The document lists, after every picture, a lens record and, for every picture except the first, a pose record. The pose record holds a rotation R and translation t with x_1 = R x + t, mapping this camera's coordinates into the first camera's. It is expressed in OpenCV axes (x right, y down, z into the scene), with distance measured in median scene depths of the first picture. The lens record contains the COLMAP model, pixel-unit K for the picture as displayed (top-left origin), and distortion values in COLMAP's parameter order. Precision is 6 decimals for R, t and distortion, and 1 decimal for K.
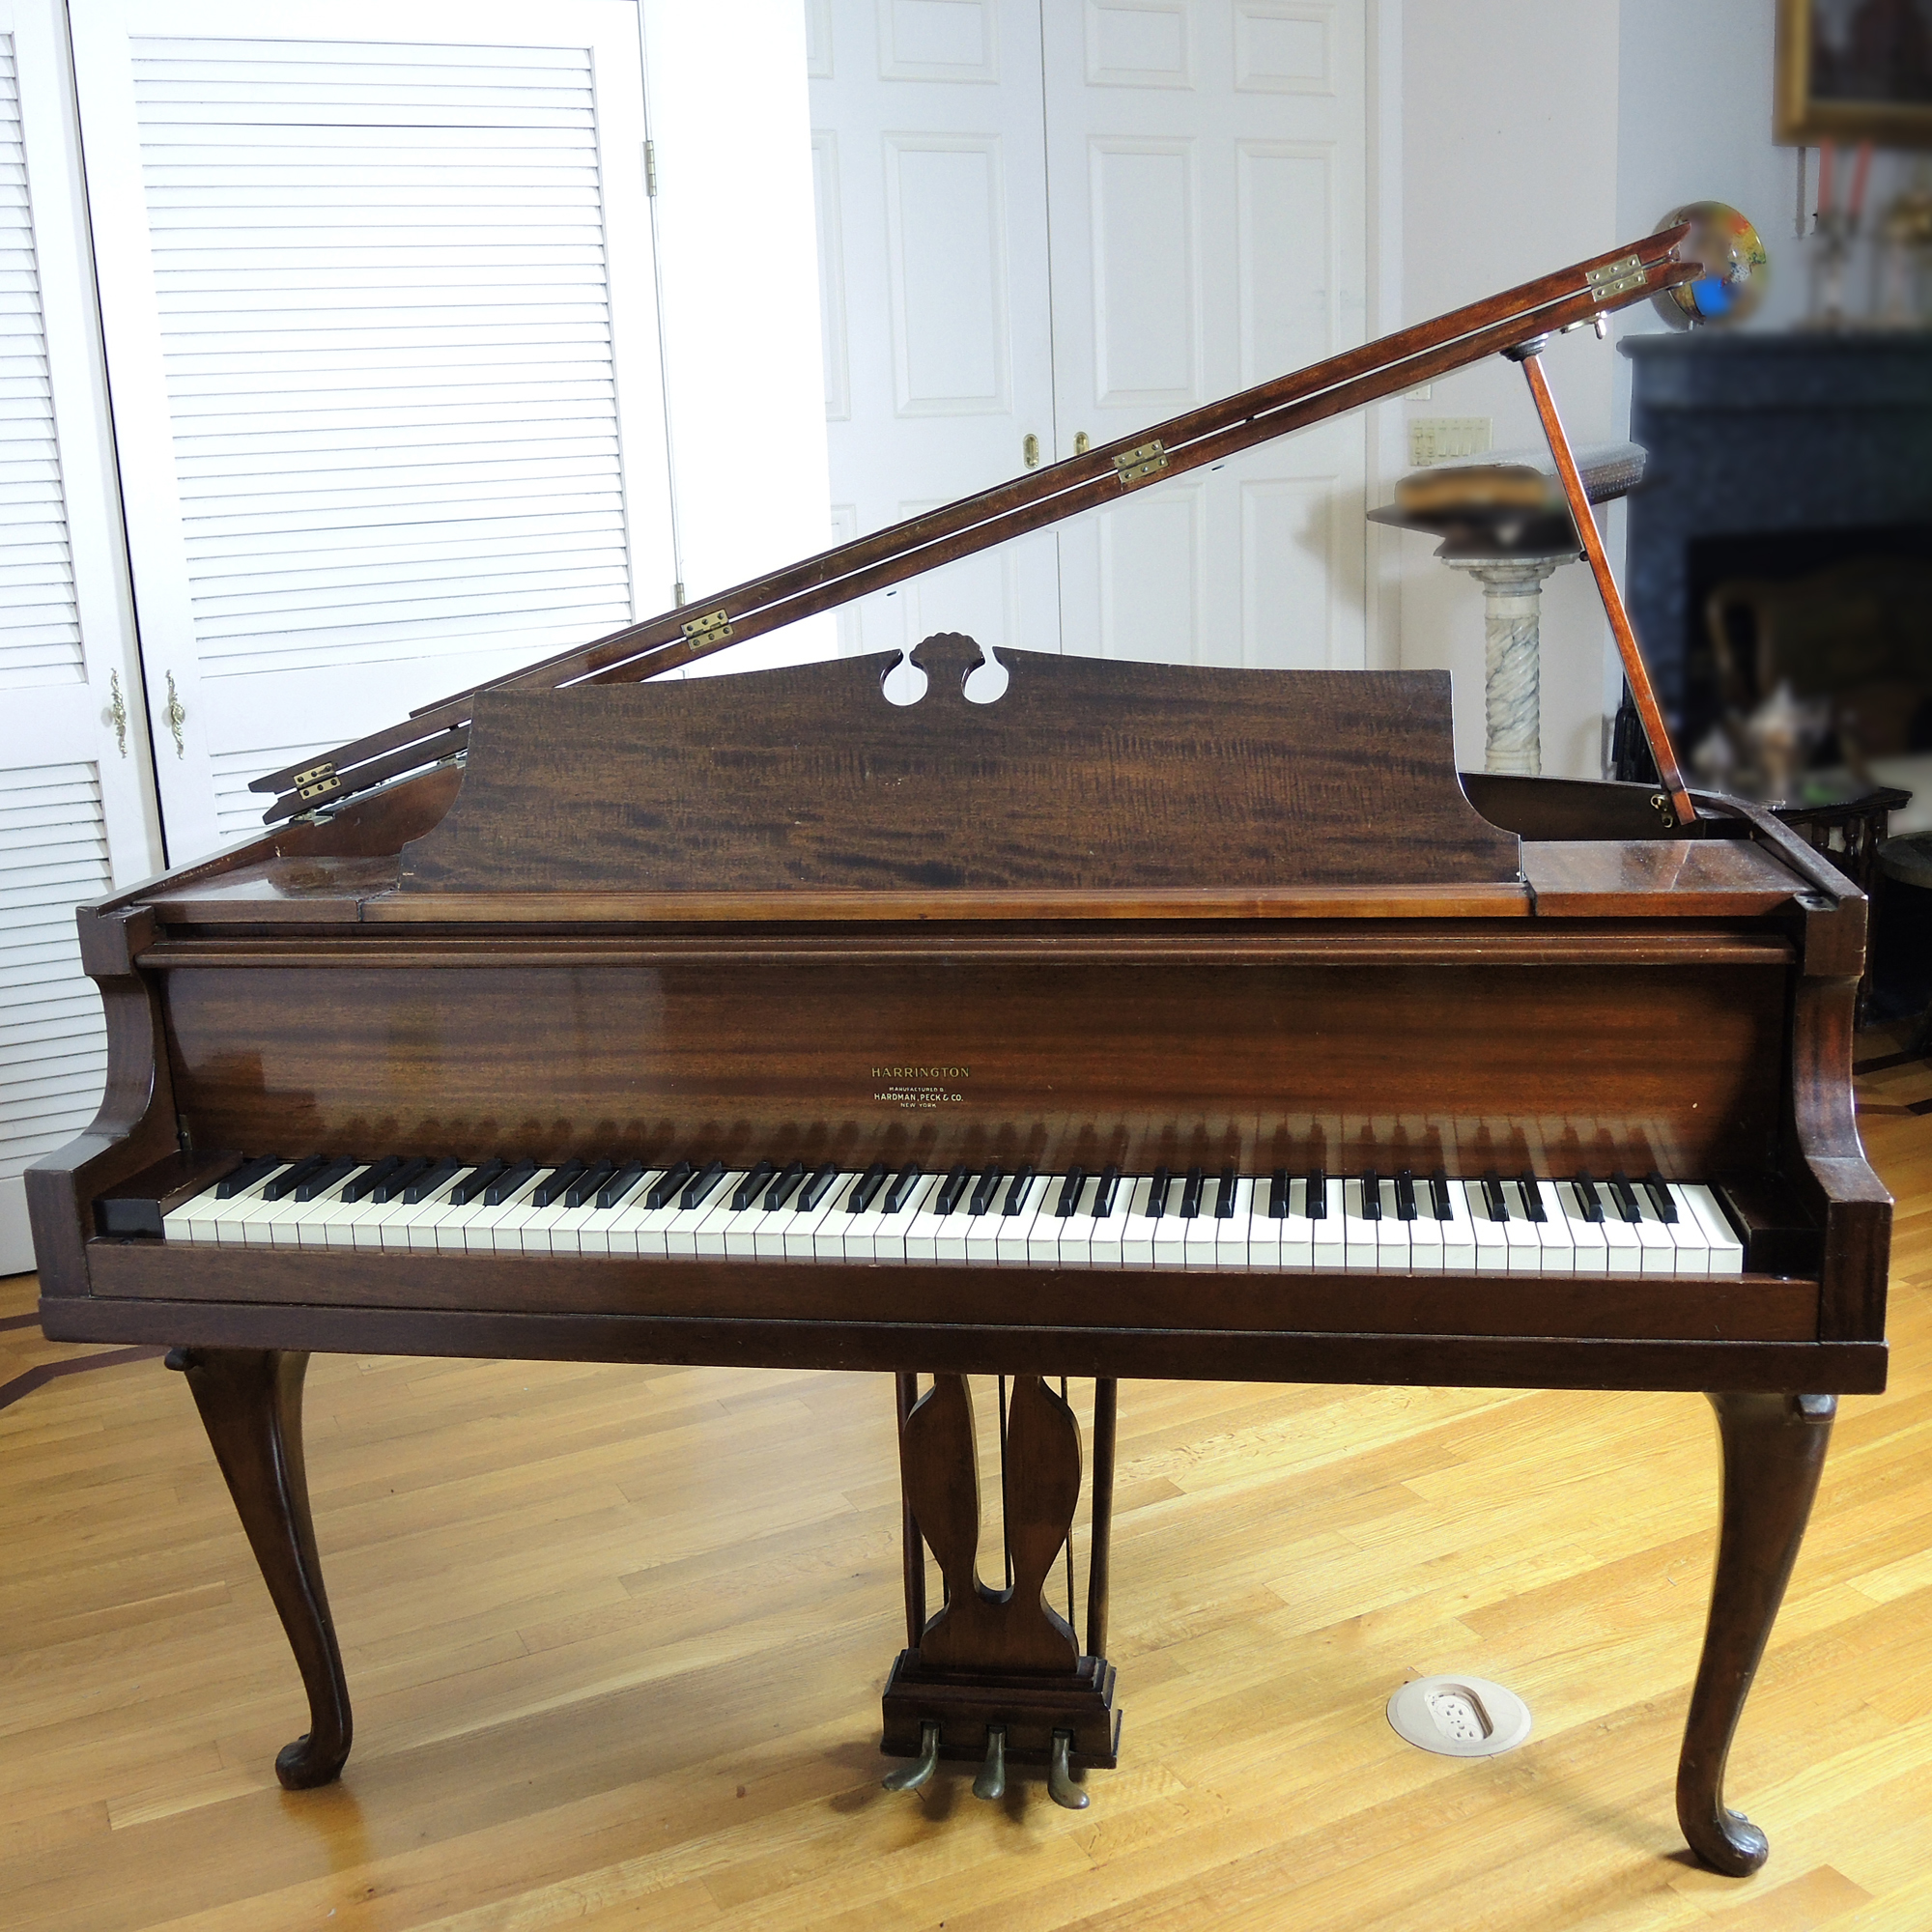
lens RADIAL K [[2145.9, 0, 960.2], [0, 2145.9, 985.7], [0, 0, 1]] dist [-0.023224, -0.072155]
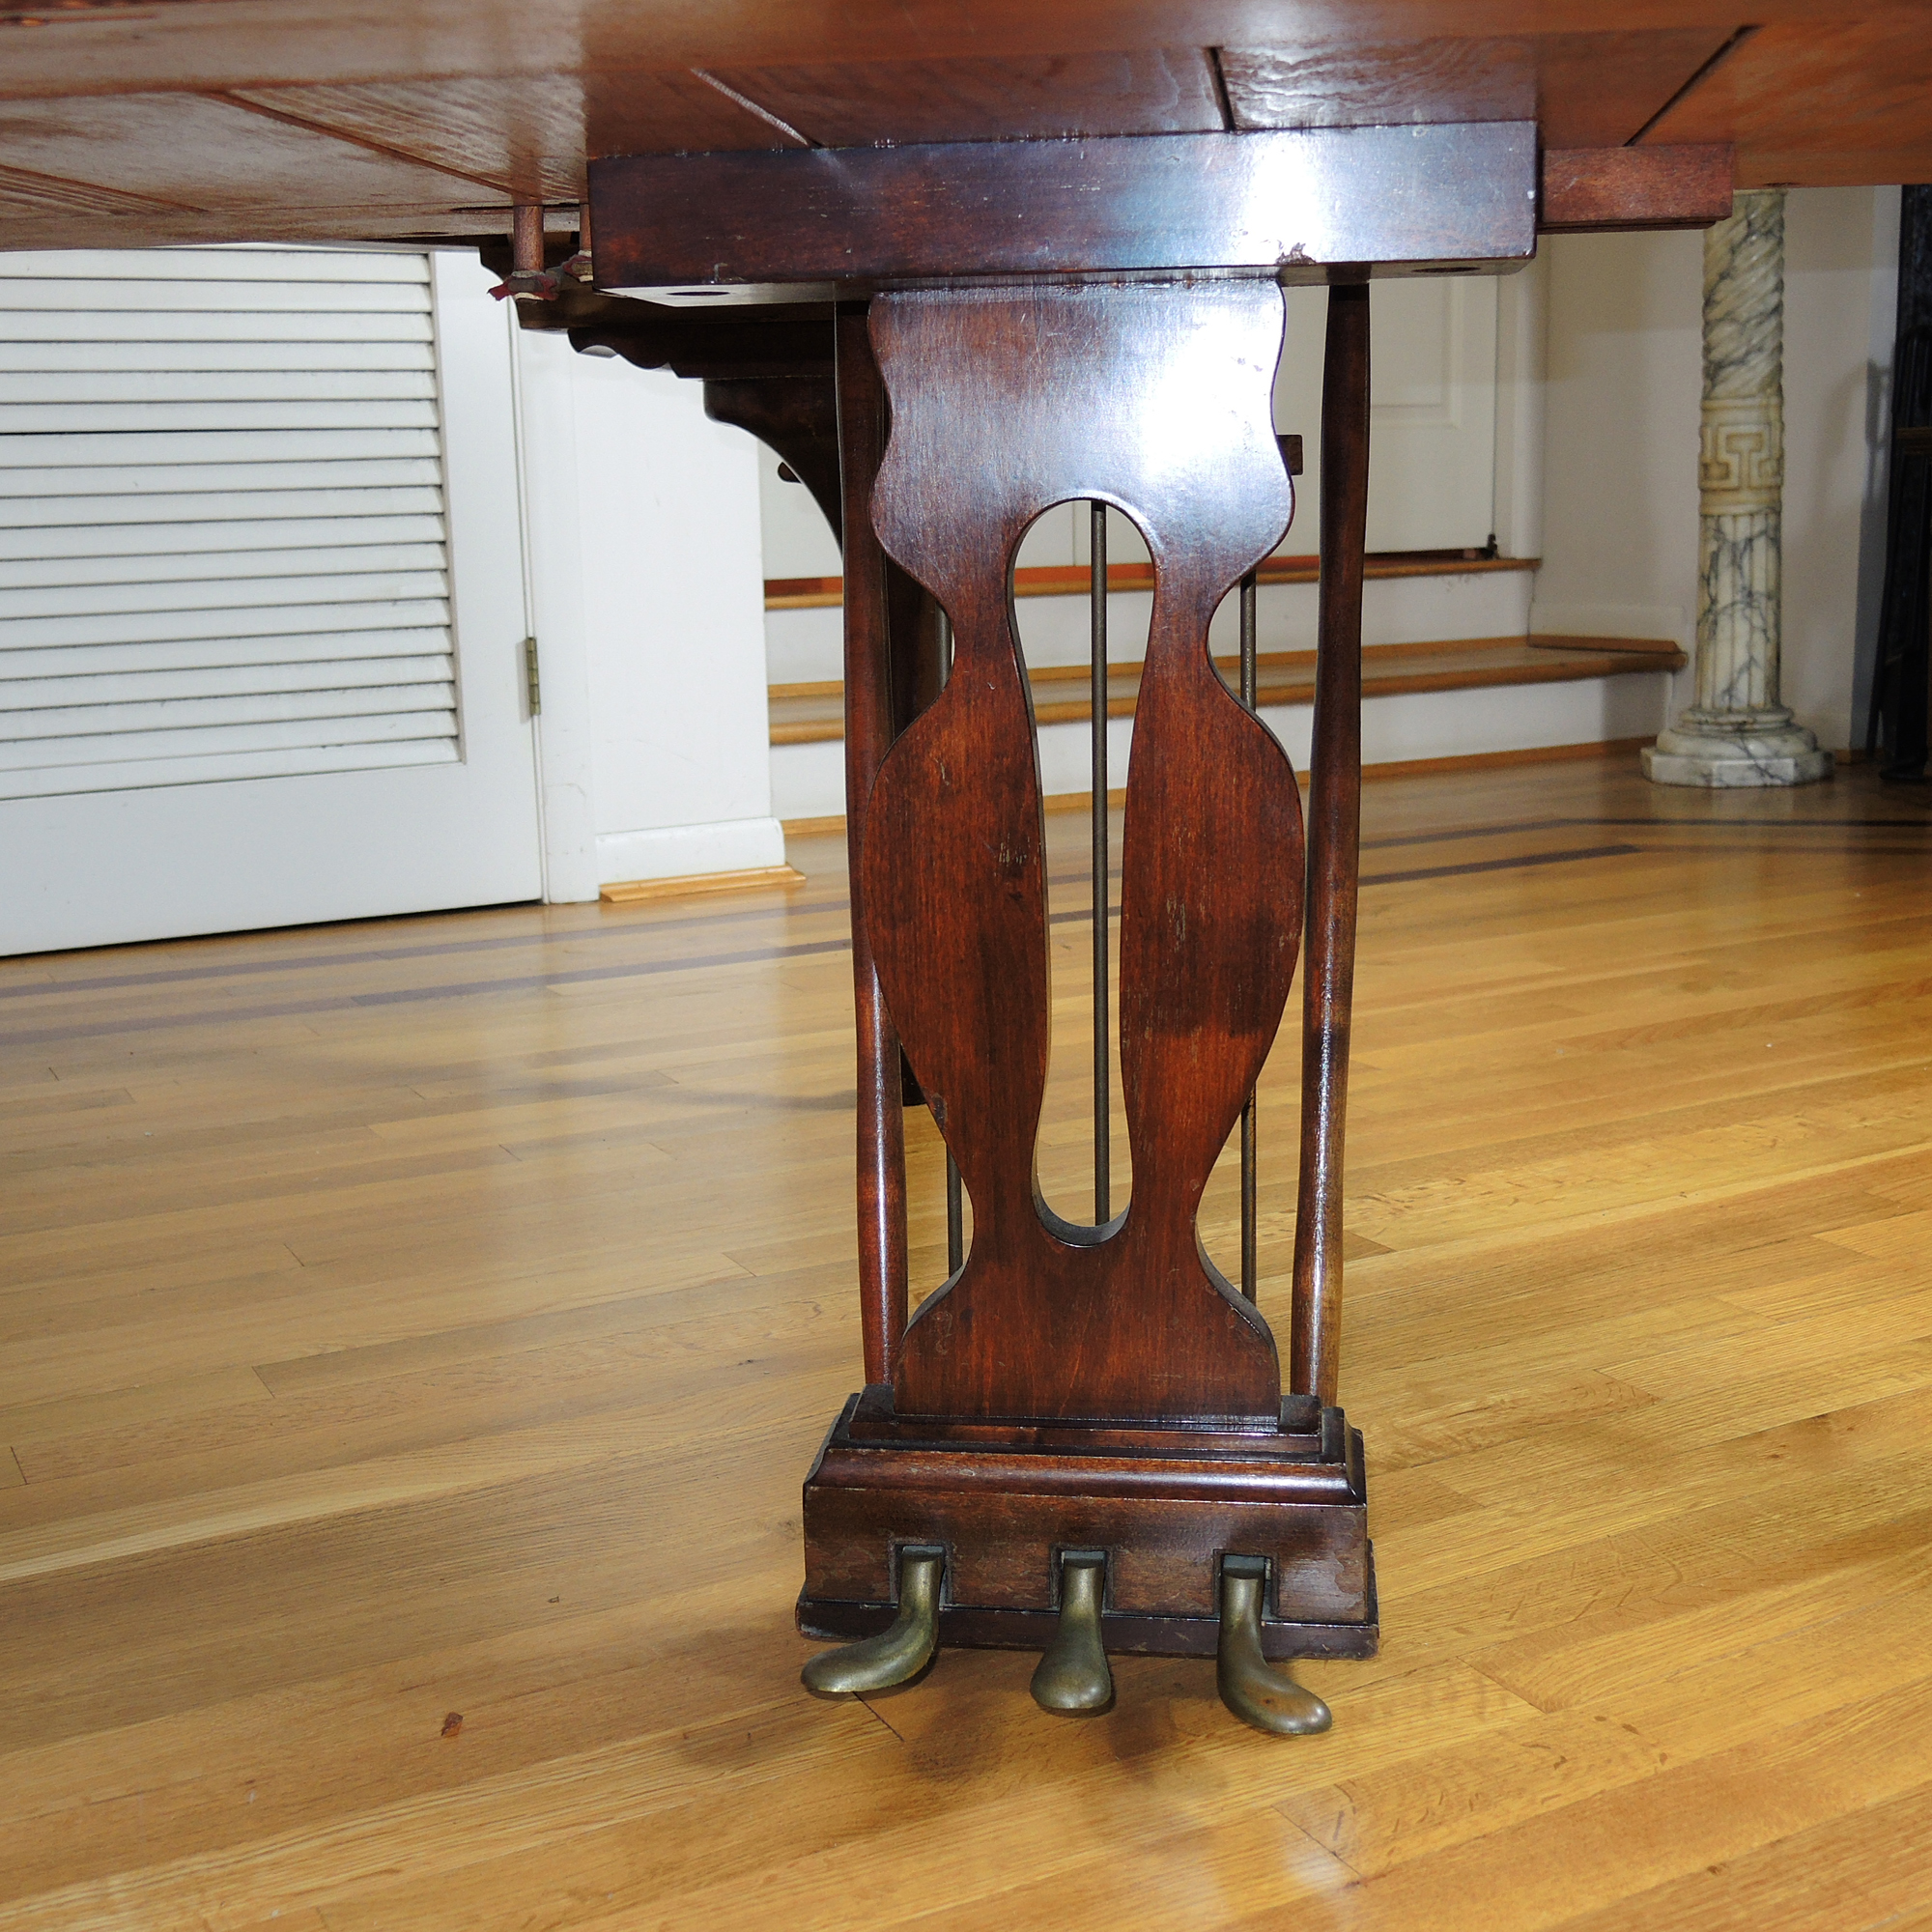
lens RADIAL K [[2470.2, 0, 966.0], [0, 2470.2, 966.0], [0, 0, 1]] dist [0.013899, -0.068406]
pose [[0.999346, 0.015814, 0.032518, -0.021399], [-0.013796, 0.998020, -0.061365, 0.252227], [-0.033424, 0.060876, 0.997586, 0.499873]]
